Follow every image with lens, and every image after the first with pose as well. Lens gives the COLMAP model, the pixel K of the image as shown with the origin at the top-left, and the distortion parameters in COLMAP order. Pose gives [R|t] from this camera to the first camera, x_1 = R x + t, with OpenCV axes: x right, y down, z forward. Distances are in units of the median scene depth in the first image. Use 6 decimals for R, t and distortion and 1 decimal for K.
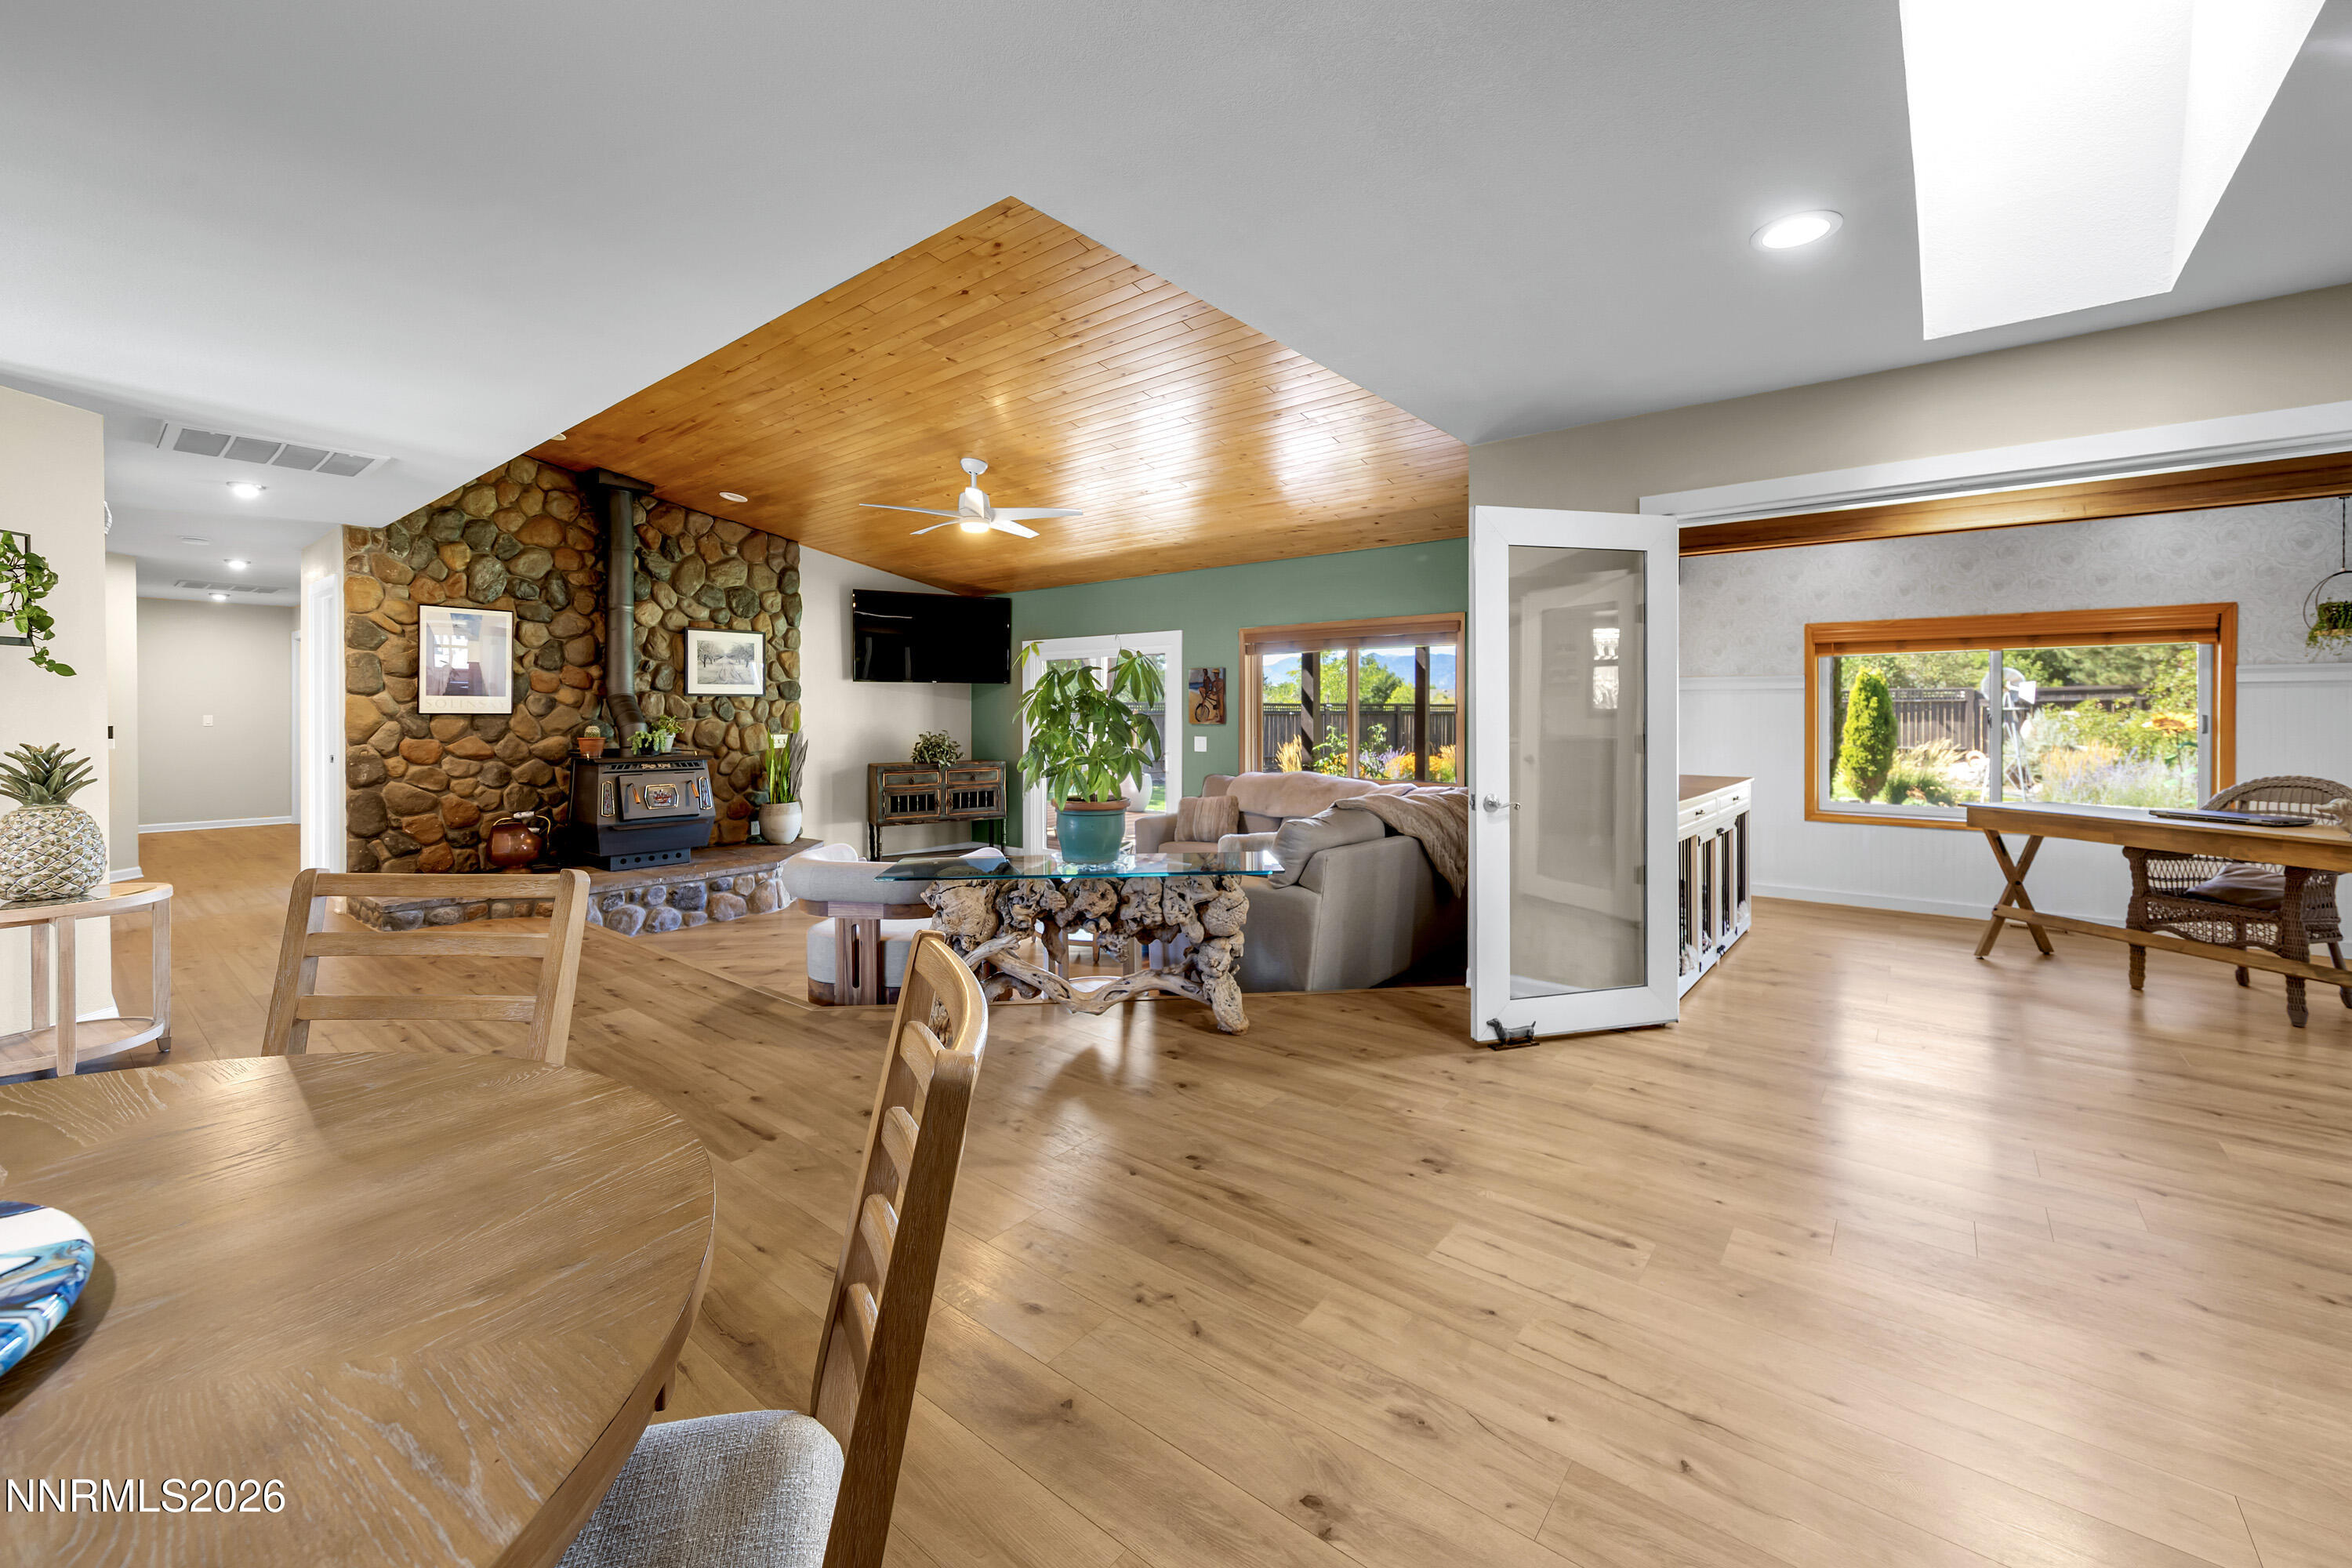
lens RADIAL K [[945.8, 0, 1205.5], [0, 945.8, 718.0], [0, 0, 1]] dist [0.007237, -0.001859]
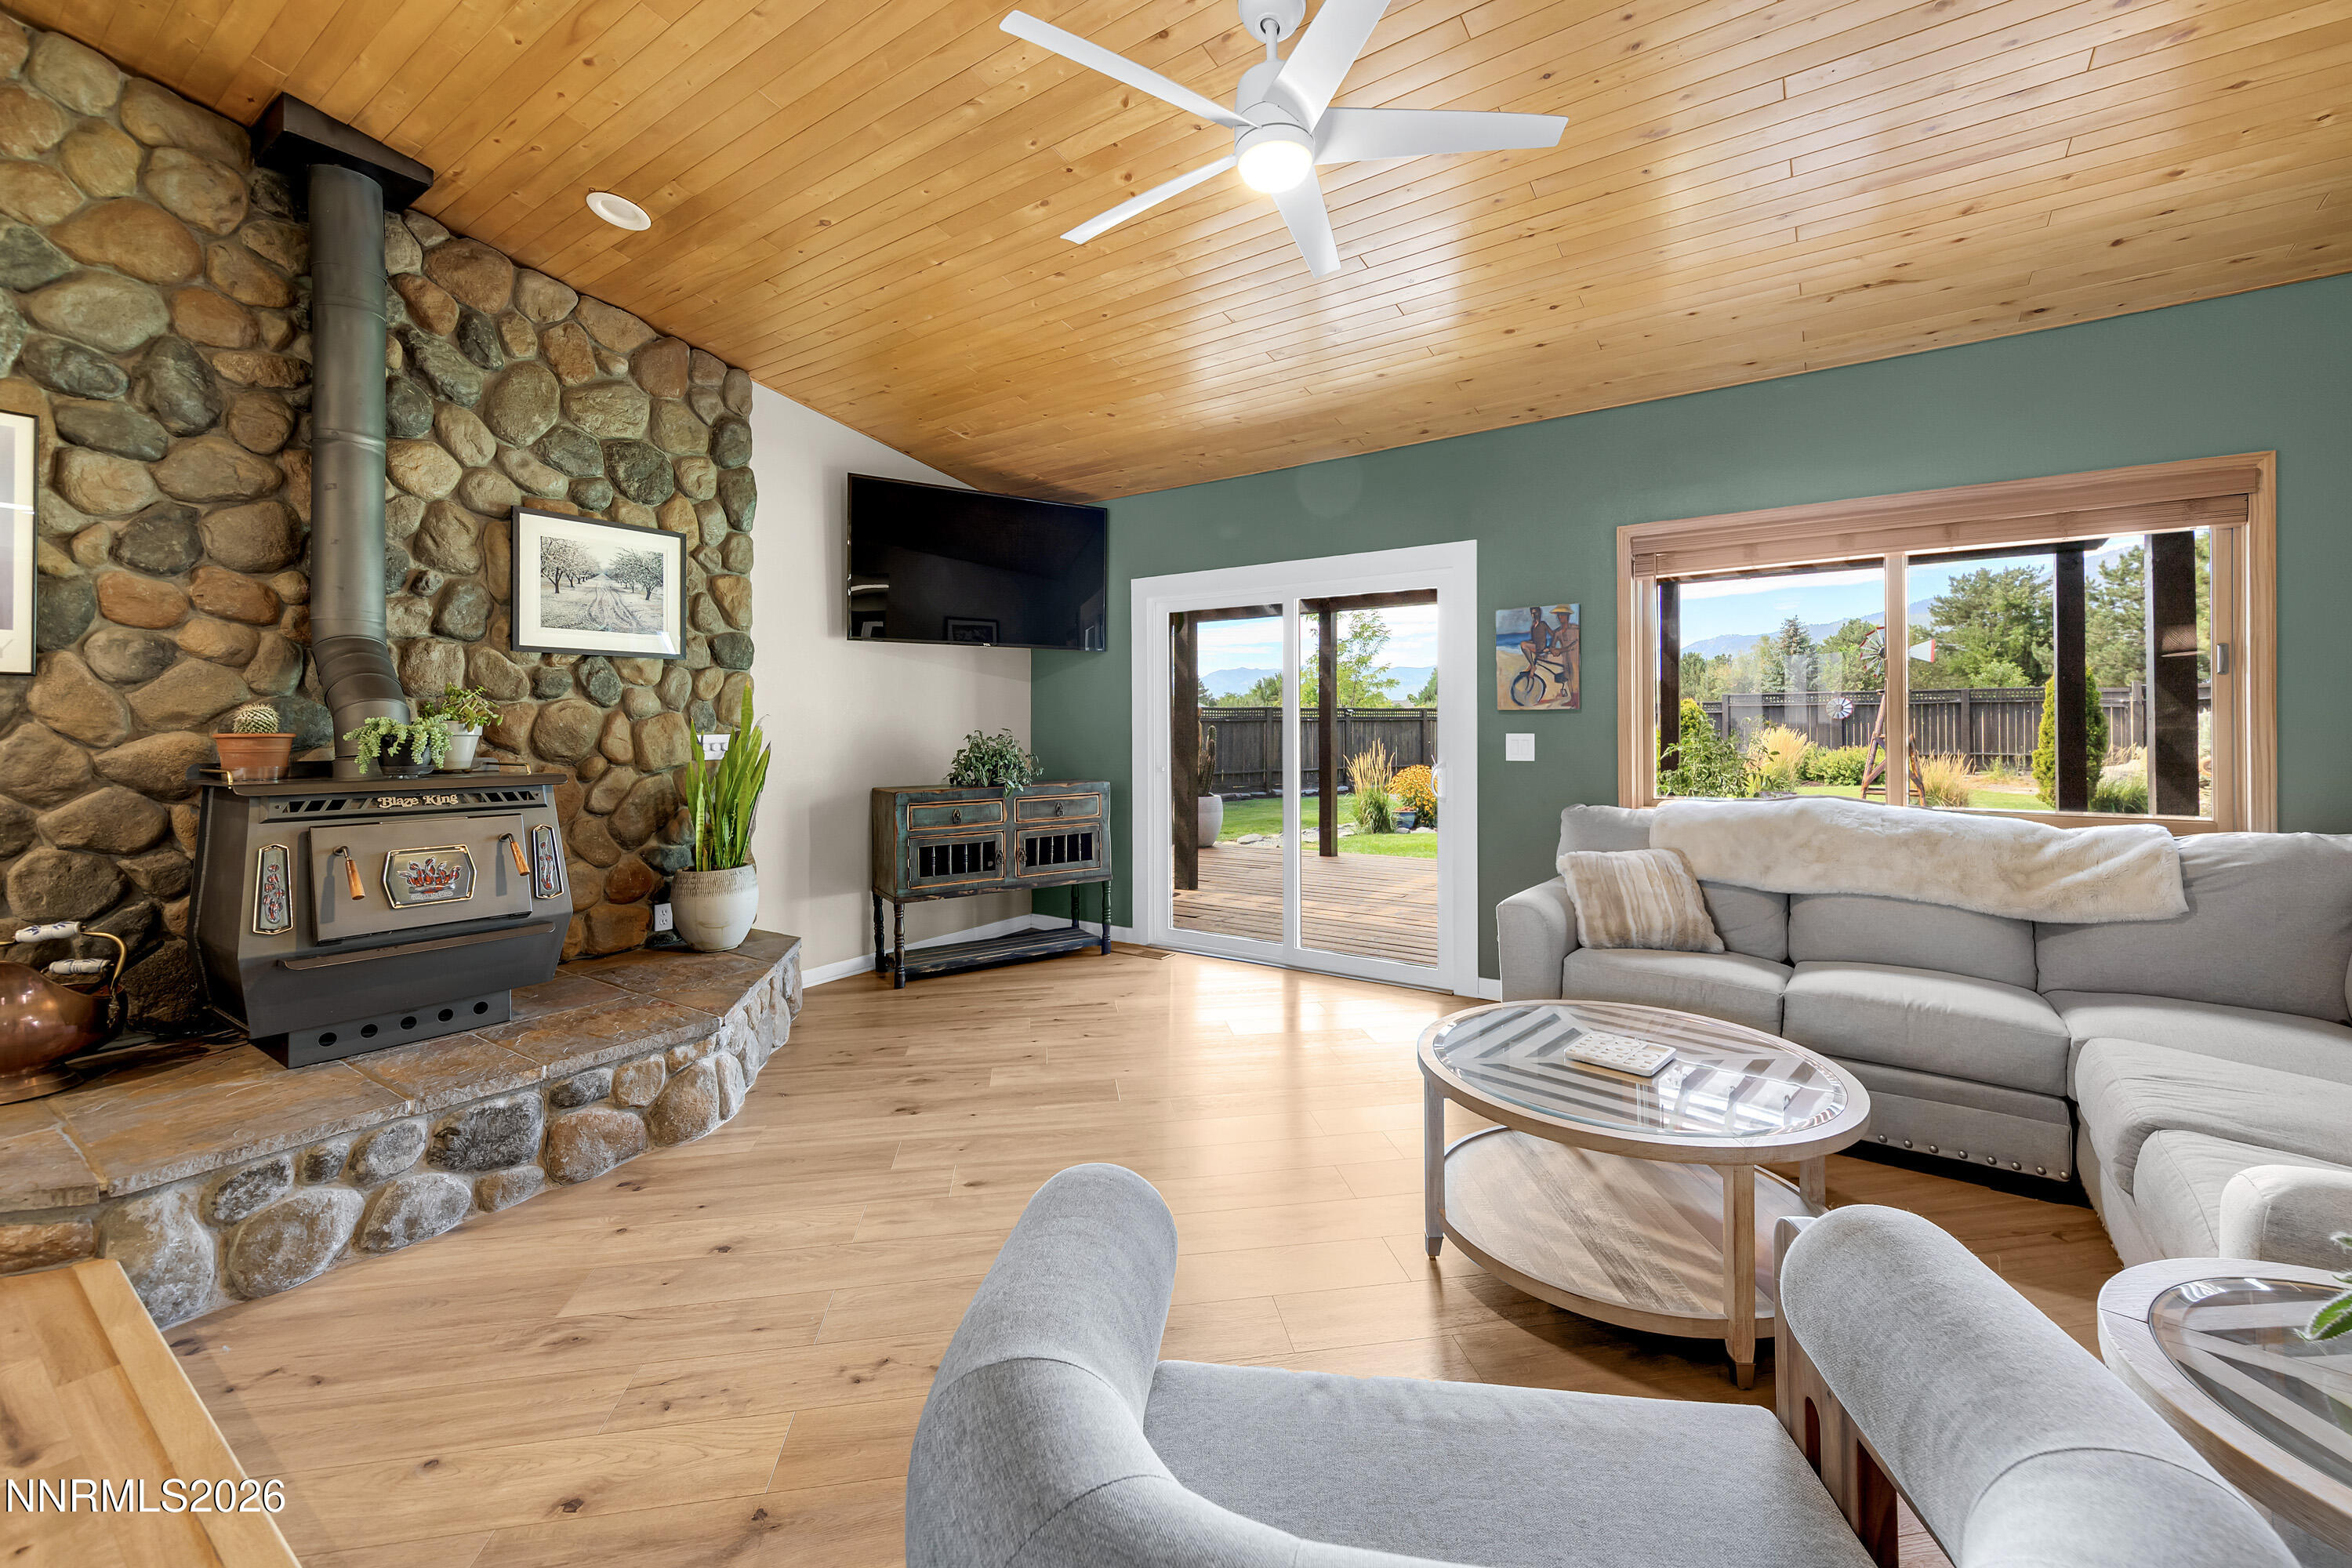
lens RADIAL K [[945.8, 0, 1200.9], [0, 945.8, 723.9], [0, 0, 1]] dist [0.007237, -0.001859]
pose [[0.996934, -0.003767, 0.078160, -0.260283], [0.004683, 0.999922, -0.011543, 0.022411], [-0.078110, 0.011873, 0.996874, 0.536244]]
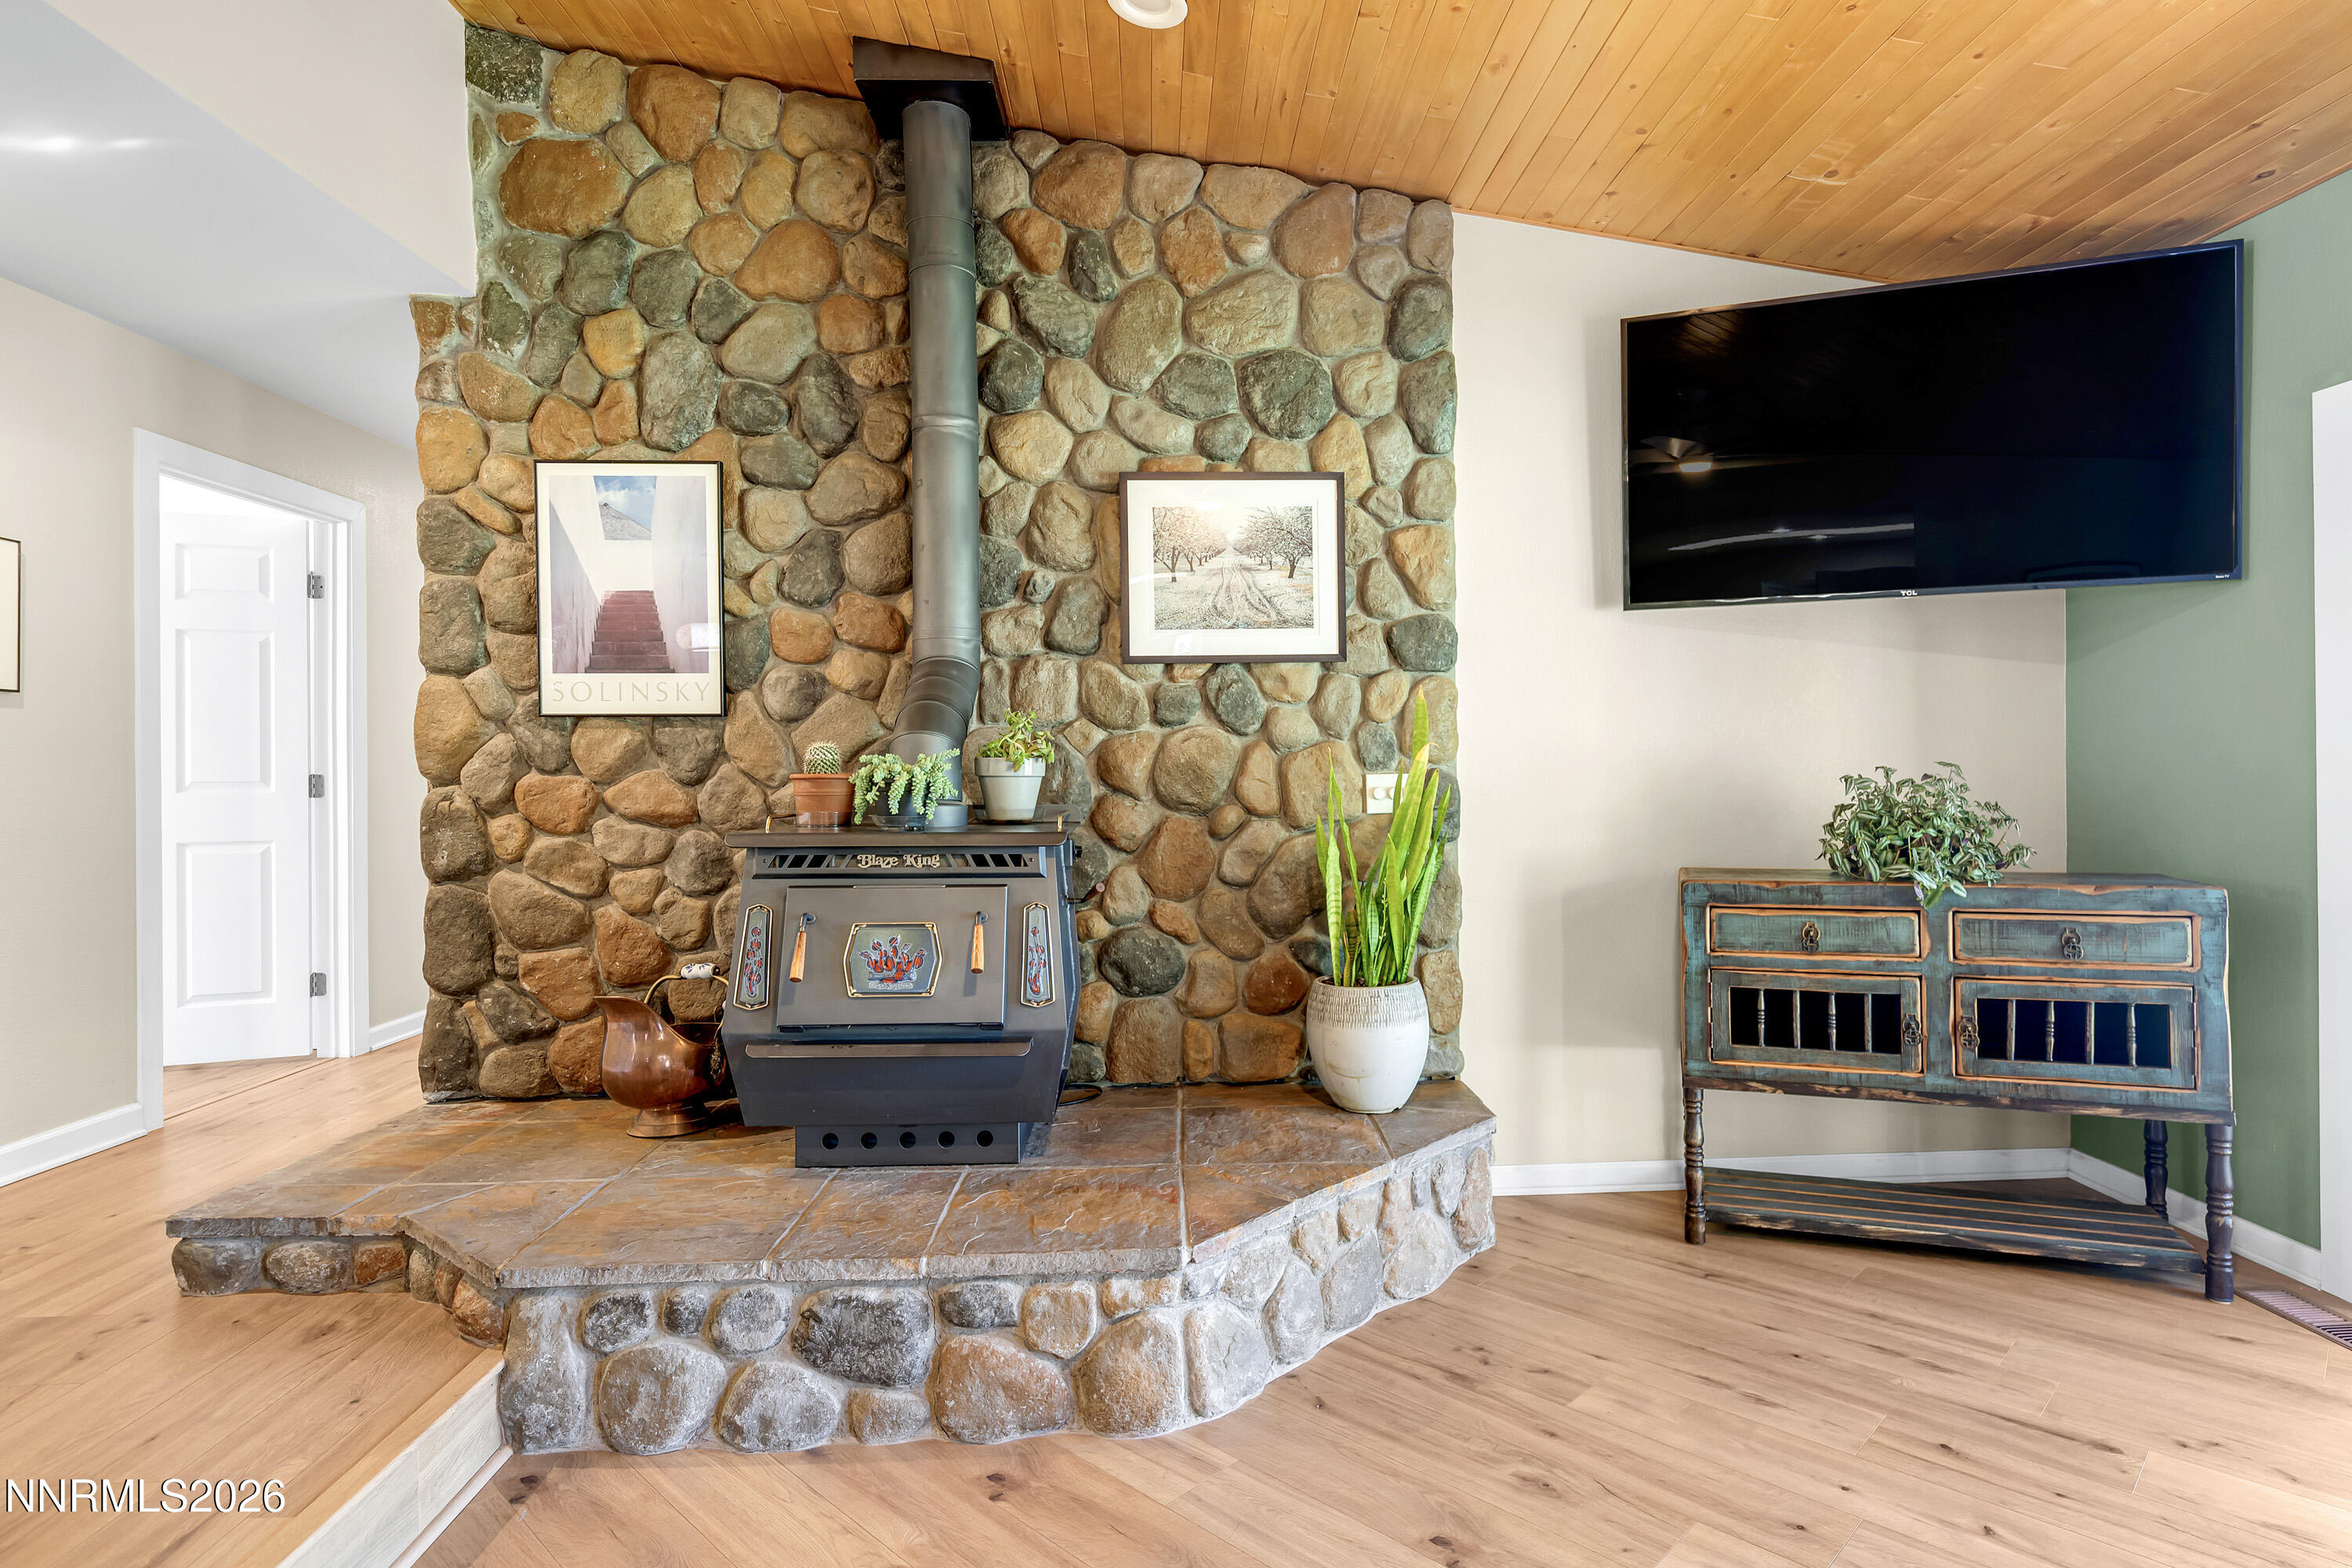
lens RADIAL K [[1250.6, 0, 1206.0], [0, 1250.6, 766.1], [0, 0, 1]] dist [0.005182, -0.000552]
pose [[0.655258, -0.005259, -0.755387, -0.180798], [0.002791, 0.999986, -0.004541, 0.019569], [0.755400, 0.000867, 0.655263, 0.766115]]
